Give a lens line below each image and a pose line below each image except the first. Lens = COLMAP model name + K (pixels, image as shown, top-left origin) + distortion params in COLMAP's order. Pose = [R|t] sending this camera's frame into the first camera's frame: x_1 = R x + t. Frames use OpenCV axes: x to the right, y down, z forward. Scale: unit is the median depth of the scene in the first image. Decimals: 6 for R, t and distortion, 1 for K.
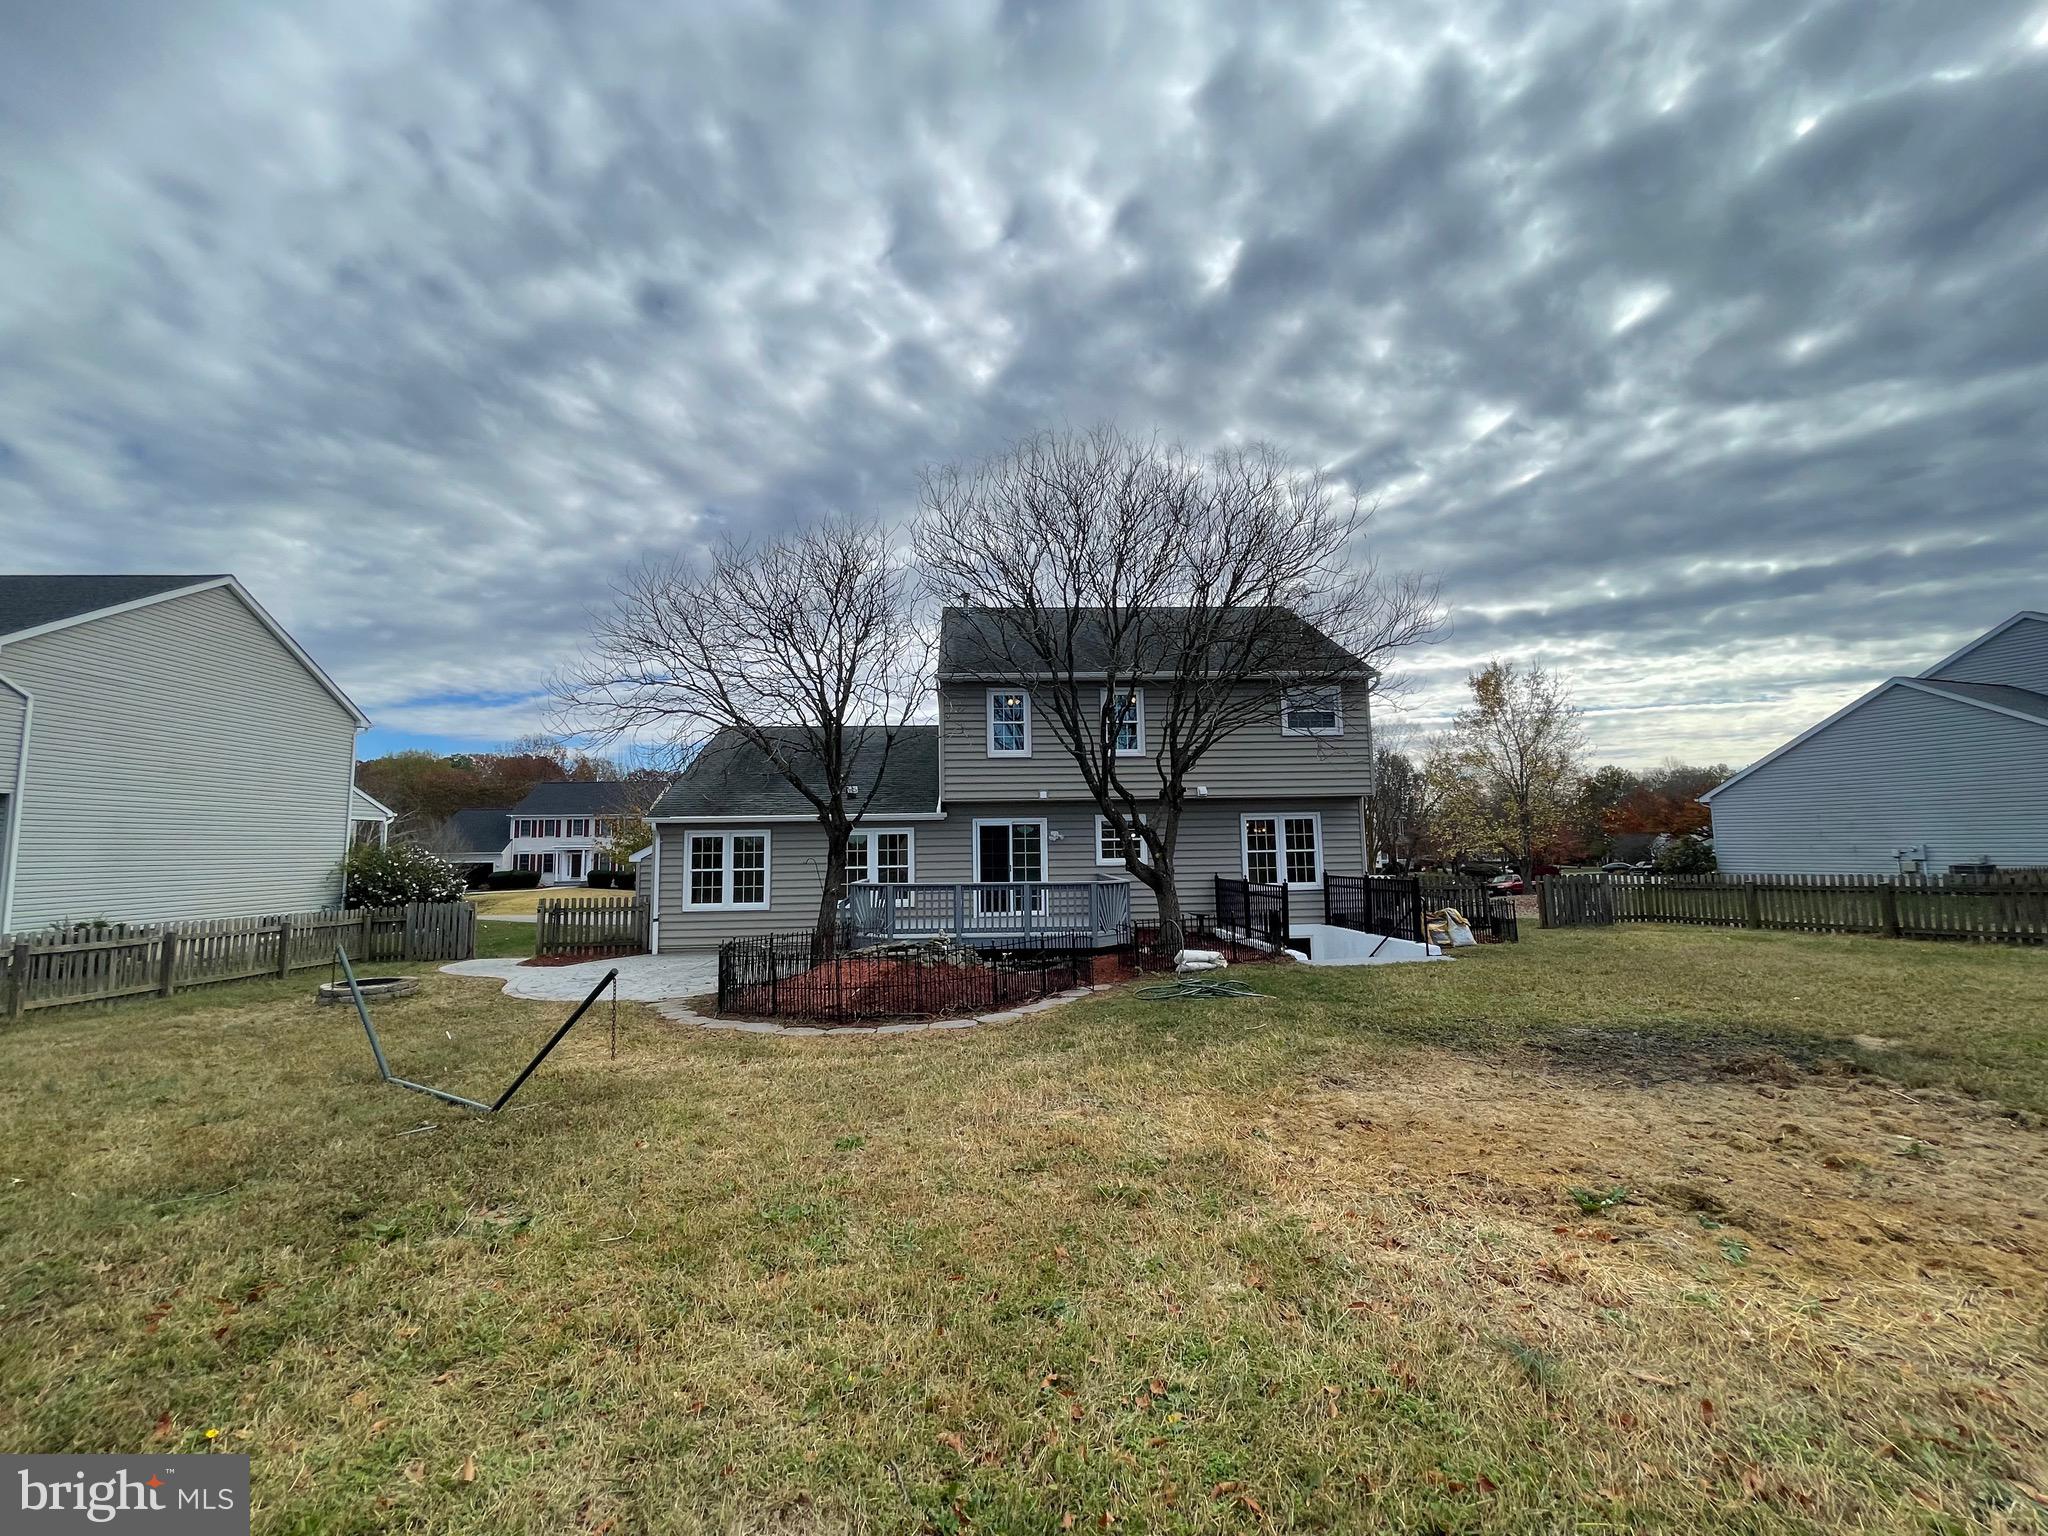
lens RADIAL K [[829.9, 0, 1007.0], [0, 829.9, 736.5], [0, 0, 1]] dist [-0.003050, 0.001530]
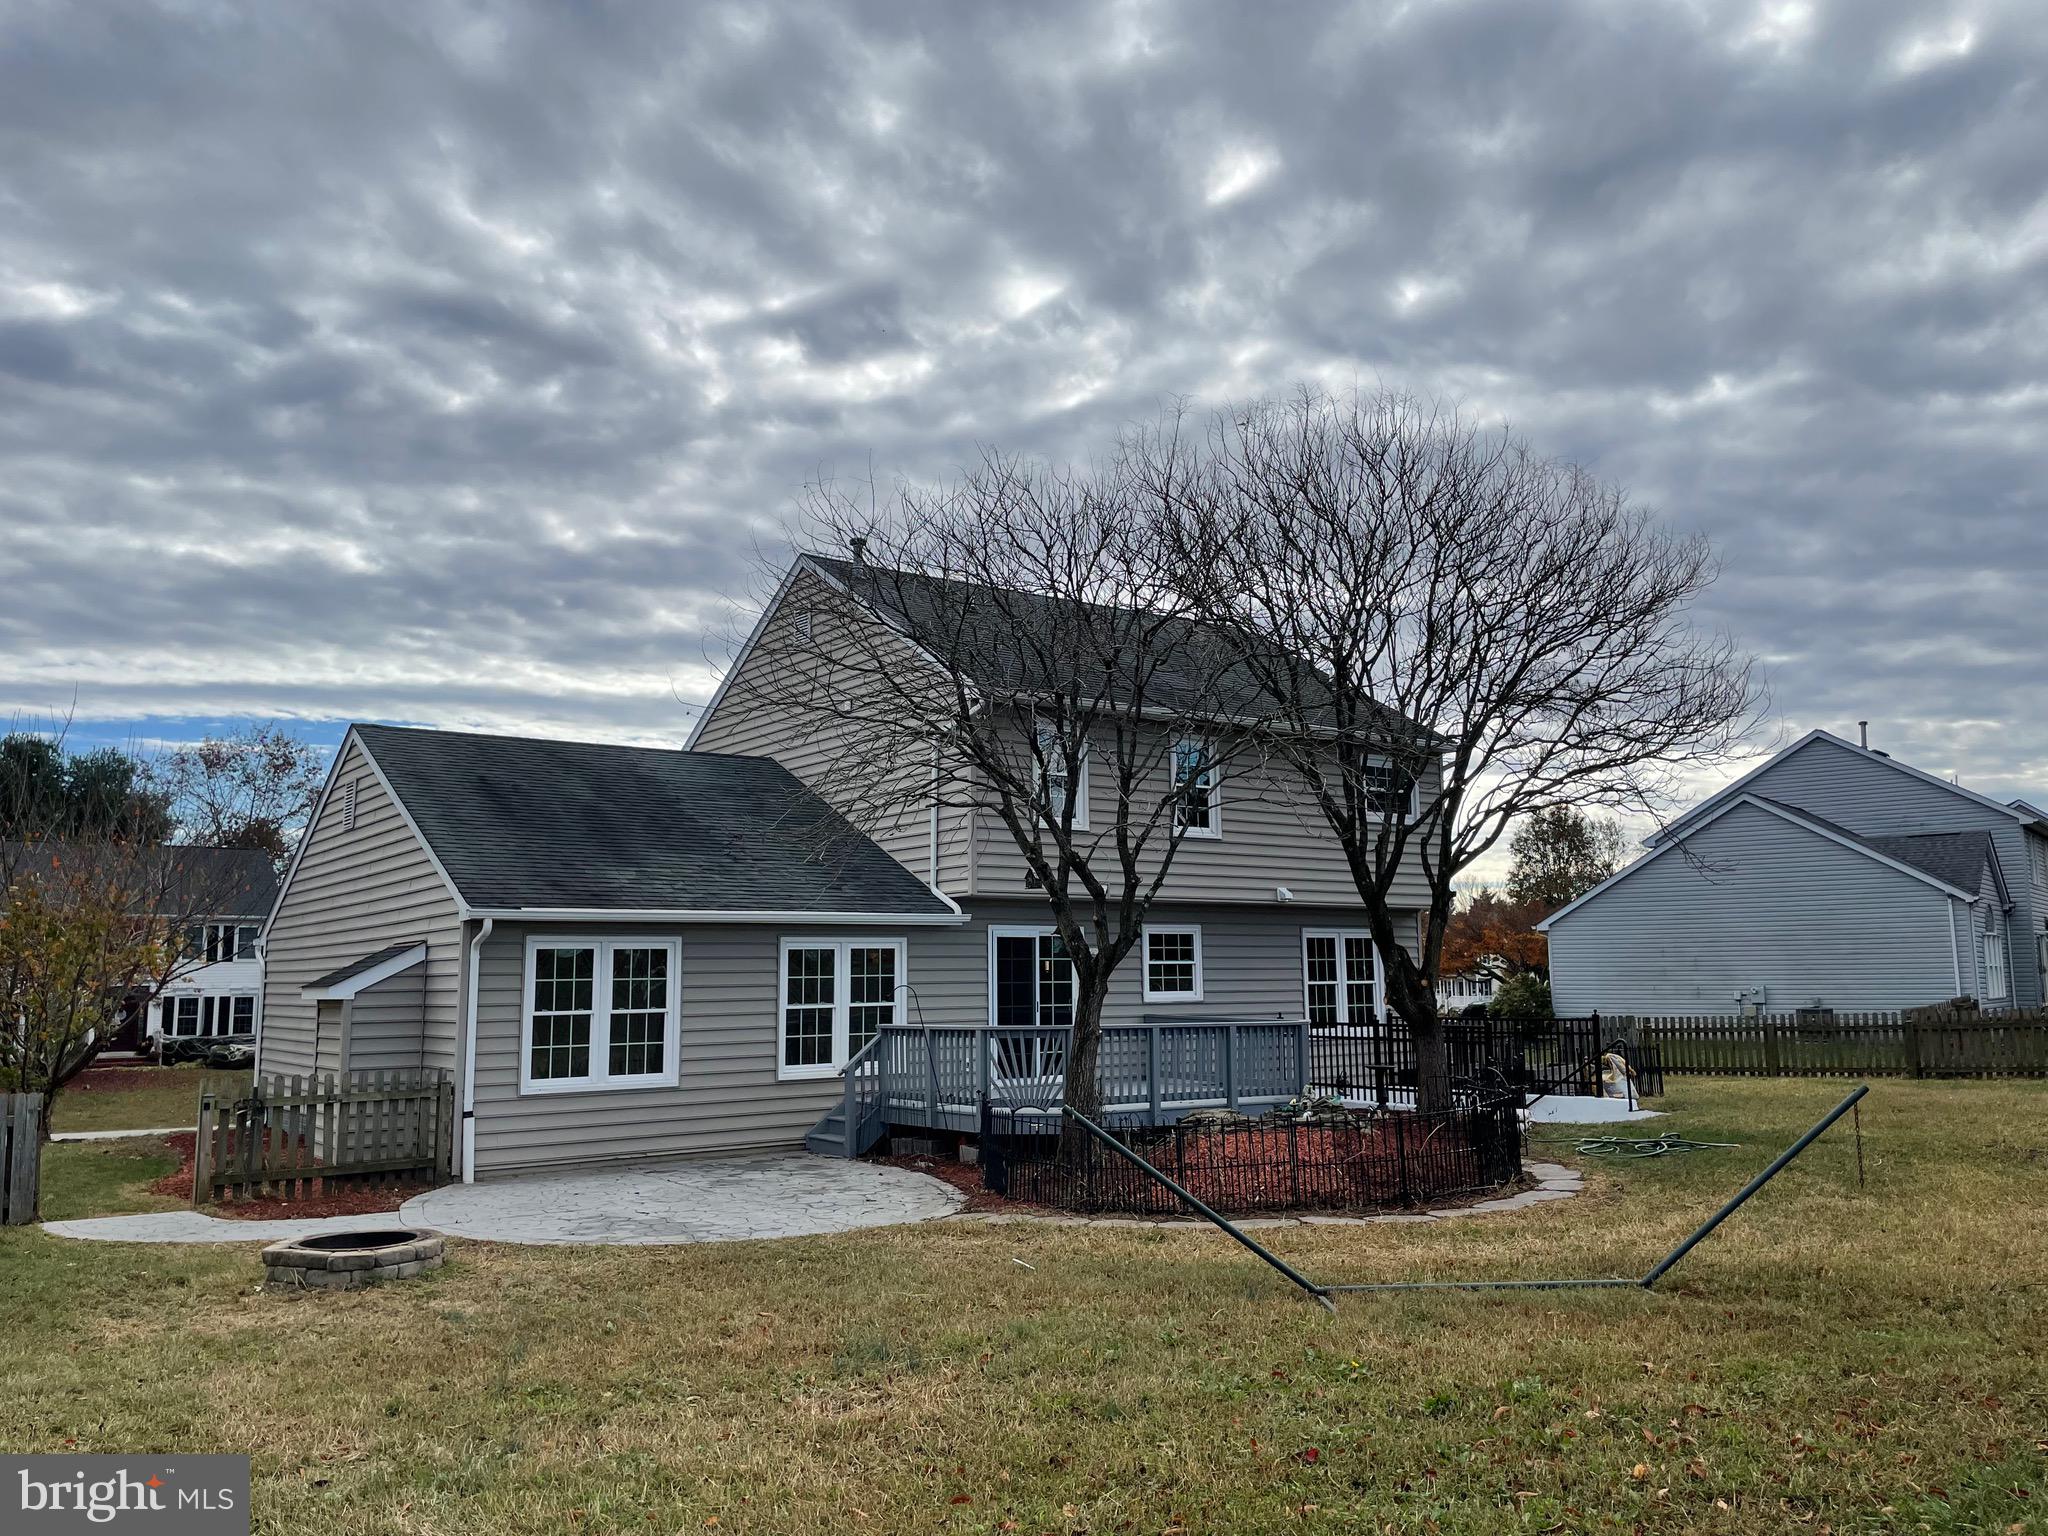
lens RADIAL K [[1603.2, 0, 1026.0], [0, 1603.2, 821.3], [0, 0, 1]] dist [0.064194, -0.014550]
pose [[0.834060, 0.061157, 0.548274, -0.194522], [-0.074155, 0.997245, 0.001571, 0.006019], [-0.546668, -0.041967, 0.836297, 0.005845]]
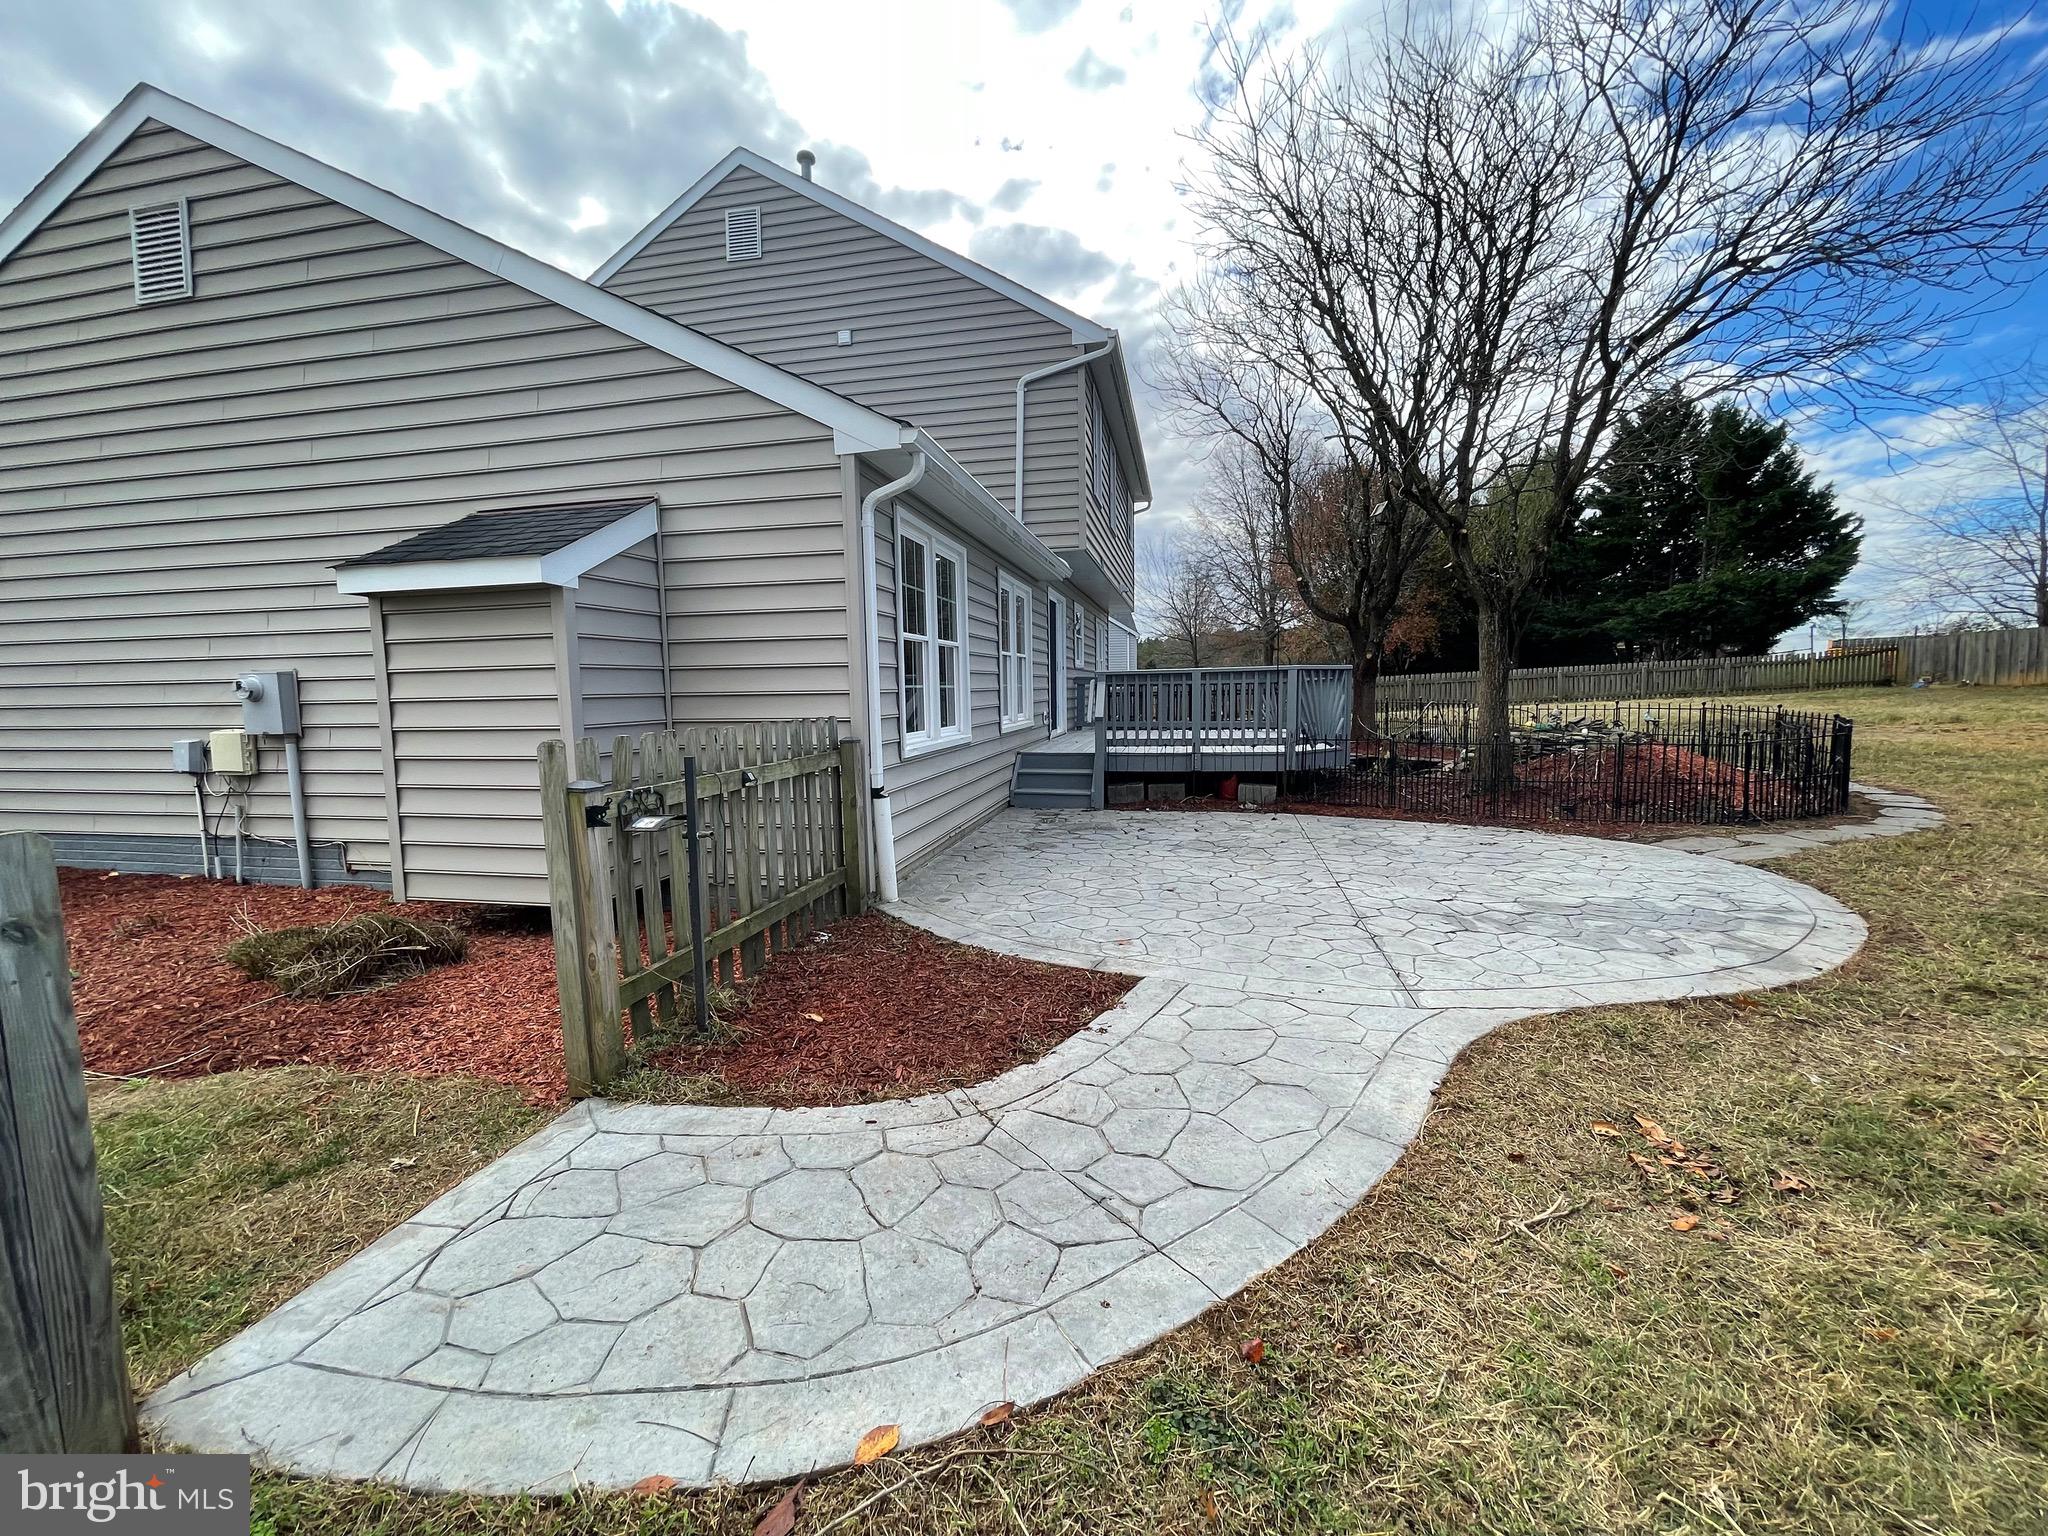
lens RADIAL K [[829.9, 0, 1020.0], [0, 829.9, 771.0], [0, 0, 1]] dist [-0.003050, 0.001530]
pose [[0.252684, -0.086799, 0.963648, -0.196900], [-0.117708, 0.985813, 0.119661, 0.049021], [-0.960362, -0.143665, 0.238882, 0.250491]]
